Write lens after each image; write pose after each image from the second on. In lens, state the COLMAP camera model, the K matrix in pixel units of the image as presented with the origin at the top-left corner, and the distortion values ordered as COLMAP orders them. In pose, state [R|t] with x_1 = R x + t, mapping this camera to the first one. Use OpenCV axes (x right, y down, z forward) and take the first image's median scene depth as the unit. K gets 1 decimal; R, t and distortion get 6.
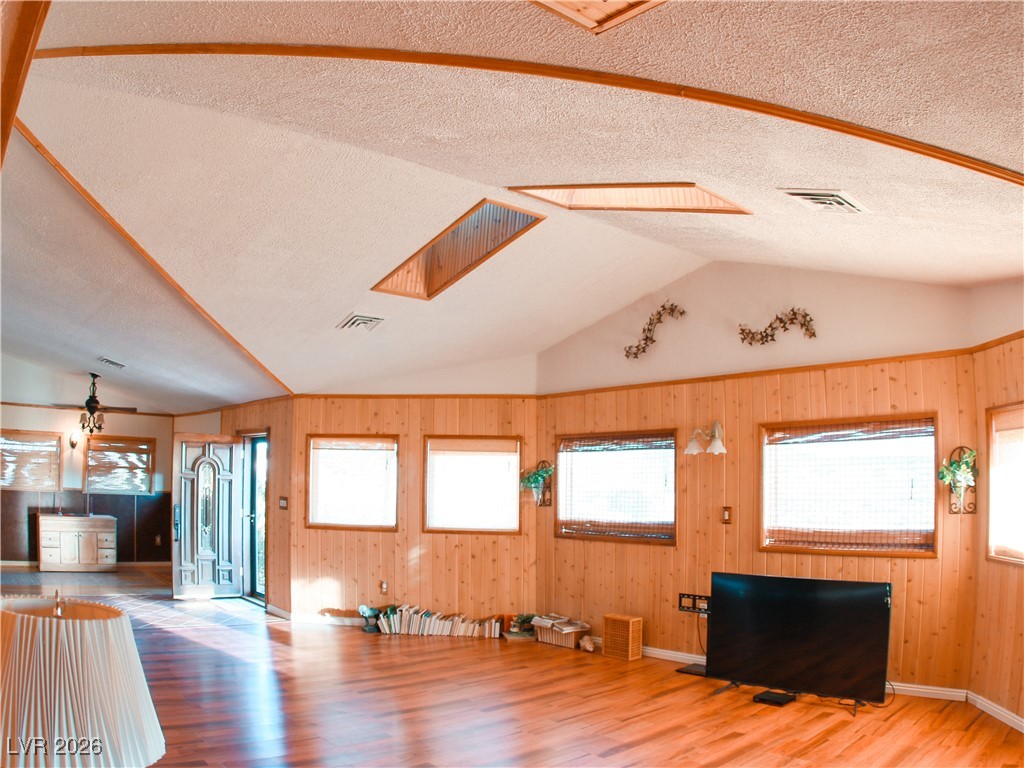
lens RADIAL K [[787.3, 0, 524.4], [0, 787.3, 398.6], [0, 0, 1]] dist [-0.337002, 0.120720]
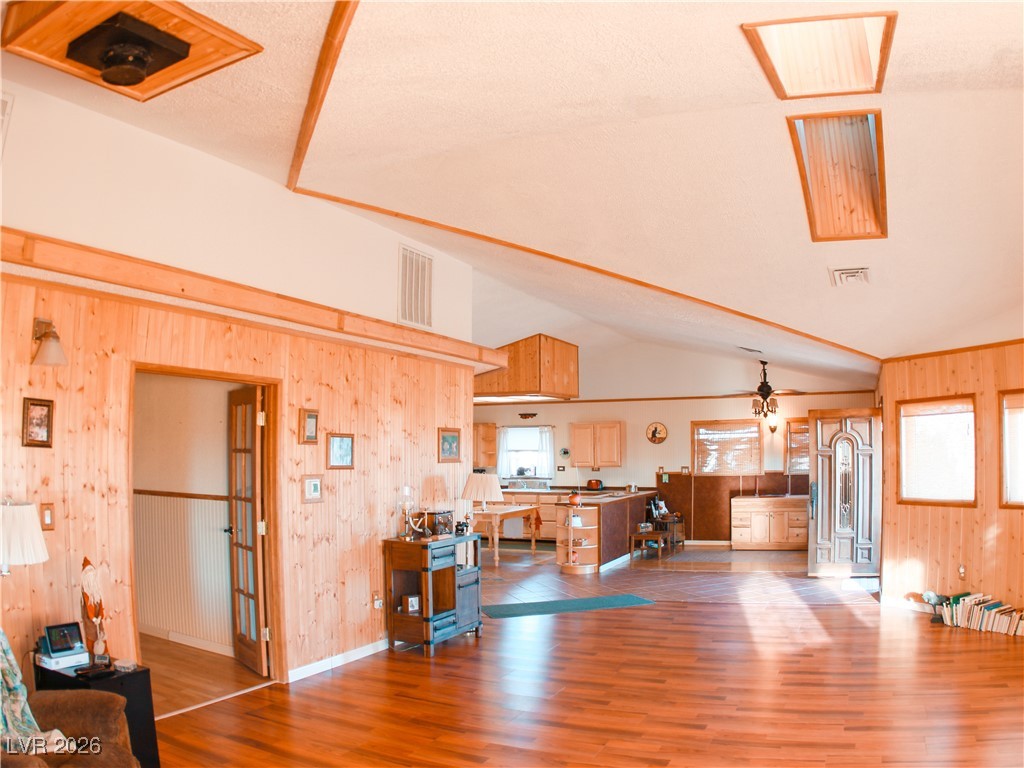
lens RADIAL K [[787.3, 0, 524.4], [0, 787.3, 398.6], [0, 0, 1]] dist [-0.337002, 0.120720]
pose [[0.402458, -0.072699, -0.912547, 0.313165], [0.102299, 0.994170, -0.034085, 0.026004], [0.909704, -0.079634, 0.407549, 0.231476]]
